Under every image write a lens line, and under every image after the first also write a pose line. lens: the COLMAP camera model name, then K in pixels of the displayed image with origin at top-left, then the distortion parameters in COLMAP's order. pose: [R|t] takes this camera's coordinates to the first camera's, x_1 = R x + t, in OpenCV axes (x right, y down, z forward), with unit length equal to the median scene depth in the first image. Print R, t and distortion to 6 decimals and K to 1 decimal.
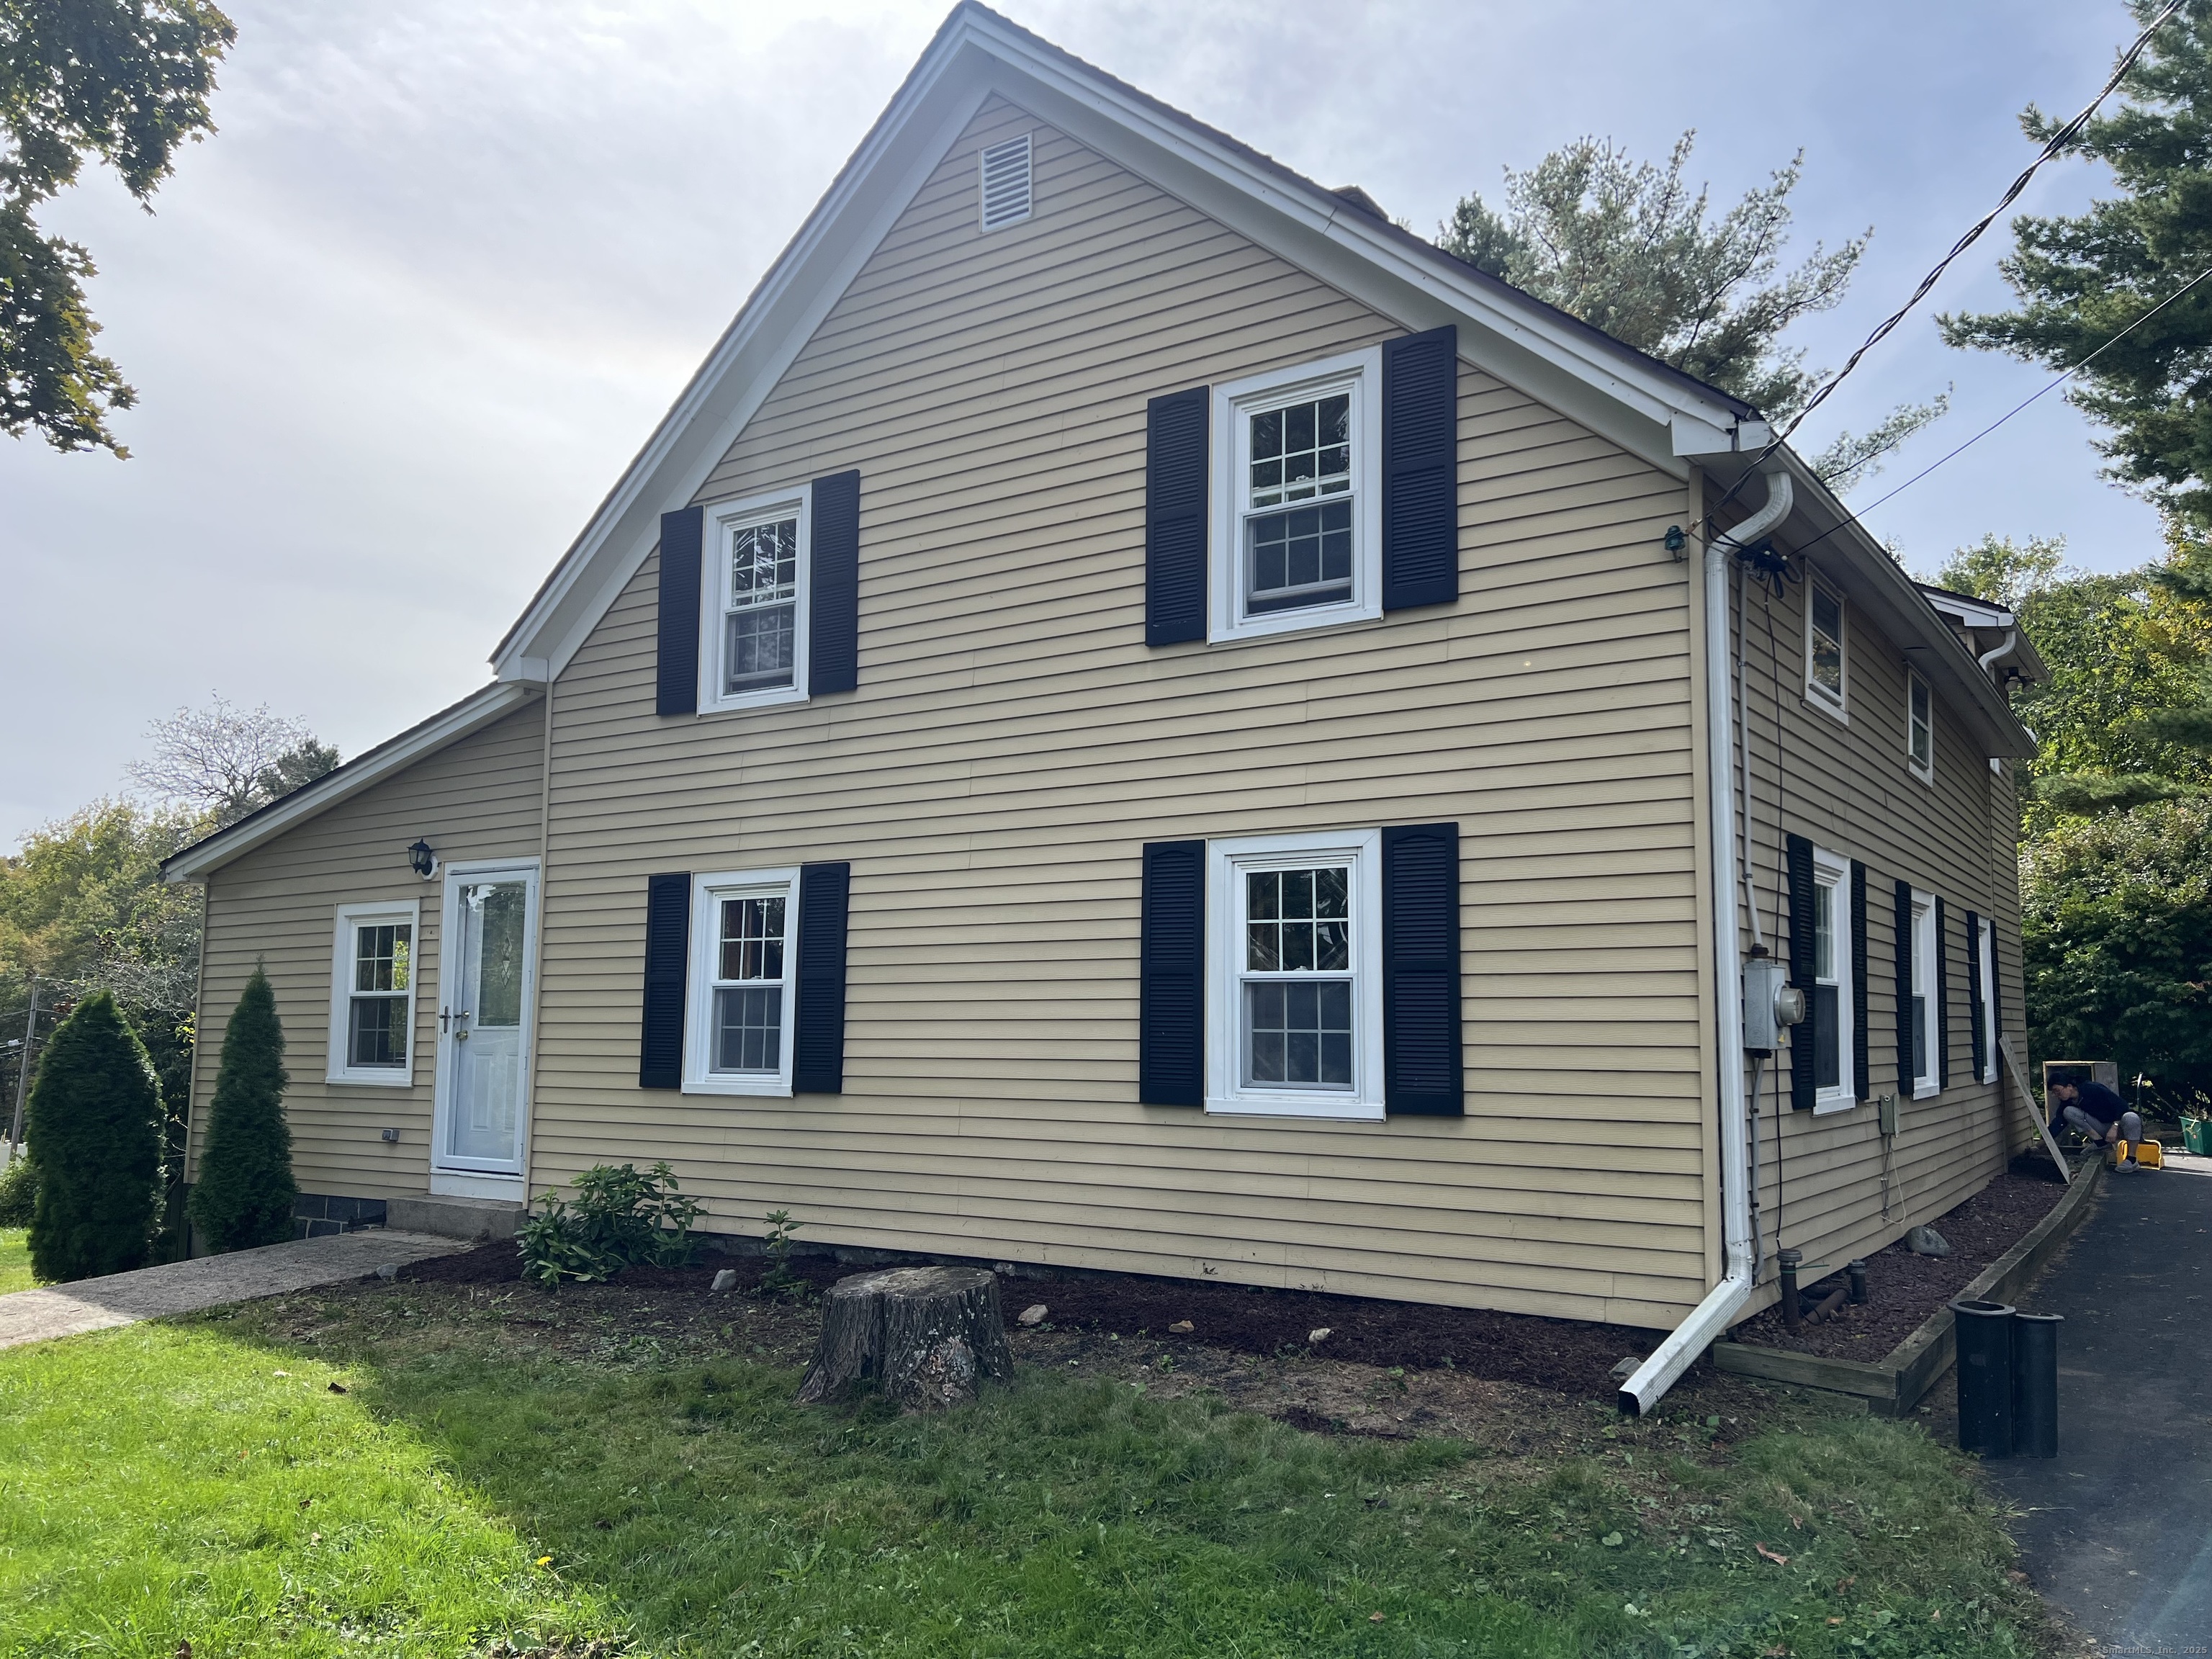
lens RADIAL K [[1652.2, 0, 1114.2], [0, 1652.2, 835.0], [0, 0, 1]] dist [0.056649, -0.066765]
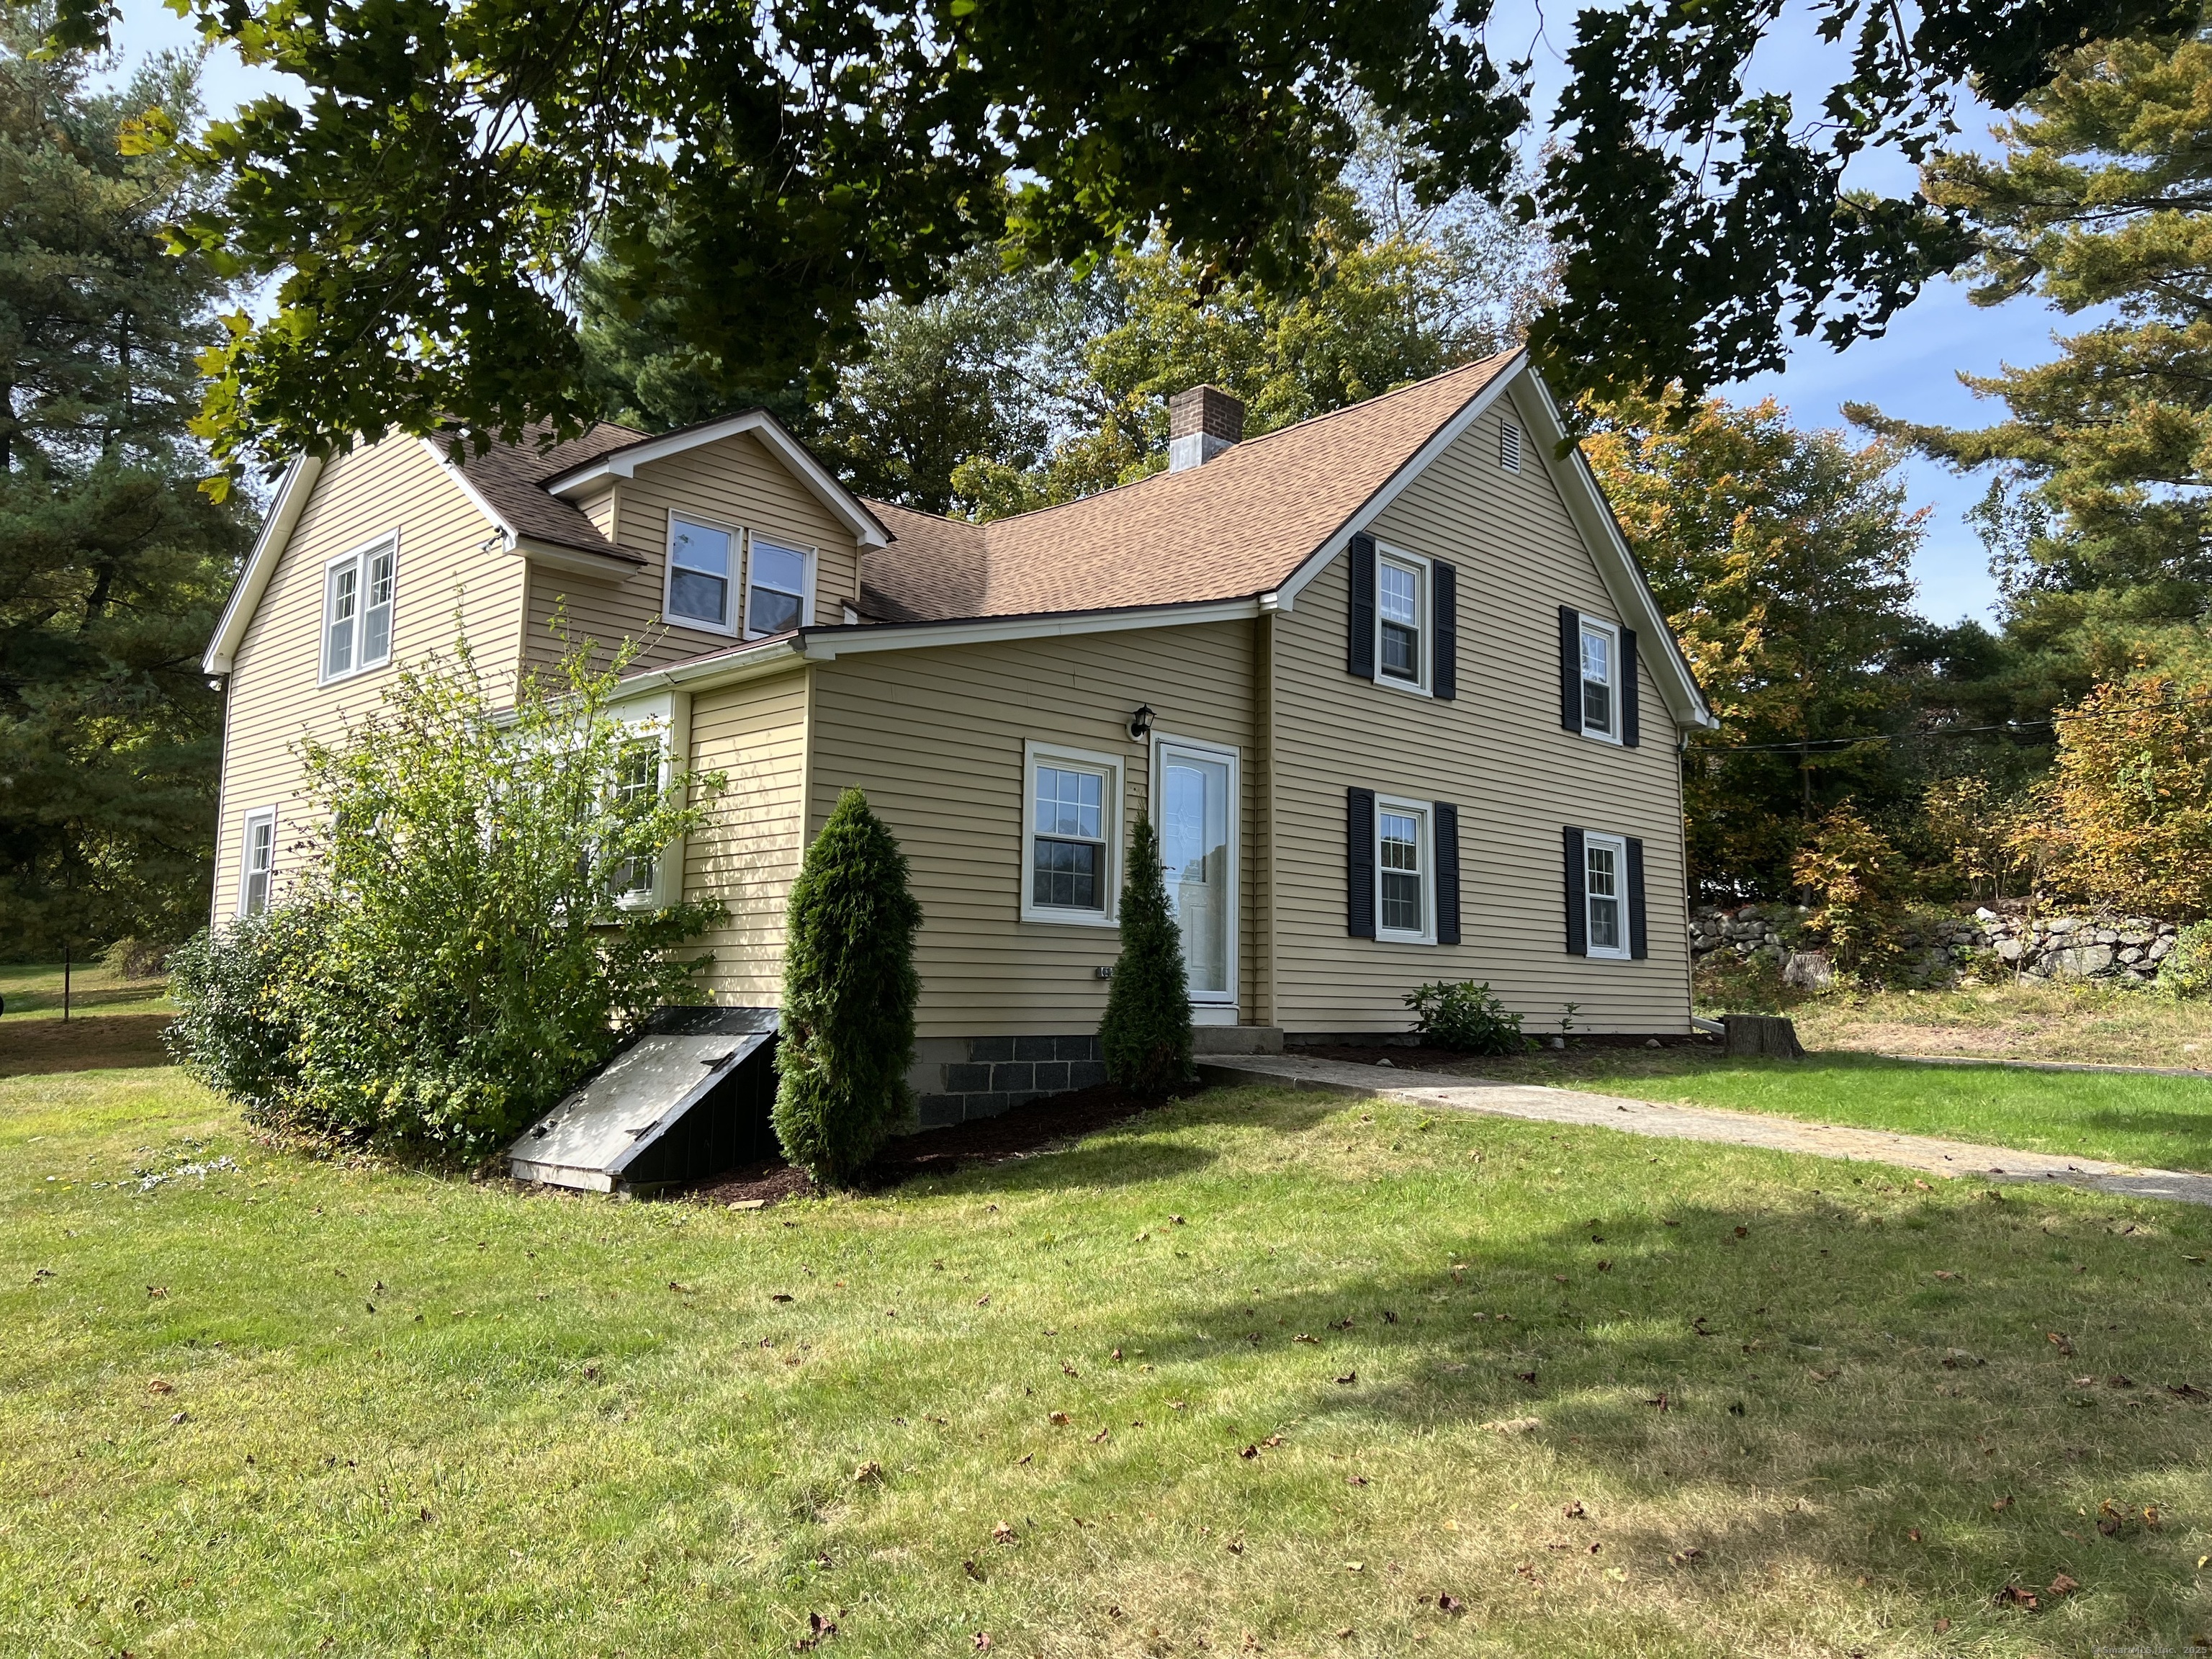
lens RADIAL K [[1652.2, 0, 1088.4], [0, 1652.2, 821.1], [0, 0, 1]] dist [0.056649, -0.066765]
pose [[0.203056, 0.117849, 0.972049, -1.775482], [-0.122471, 0.987992, -0.094198, 0.224210], [-0.971478, -0.099921, 0.215051, 0.966574]]
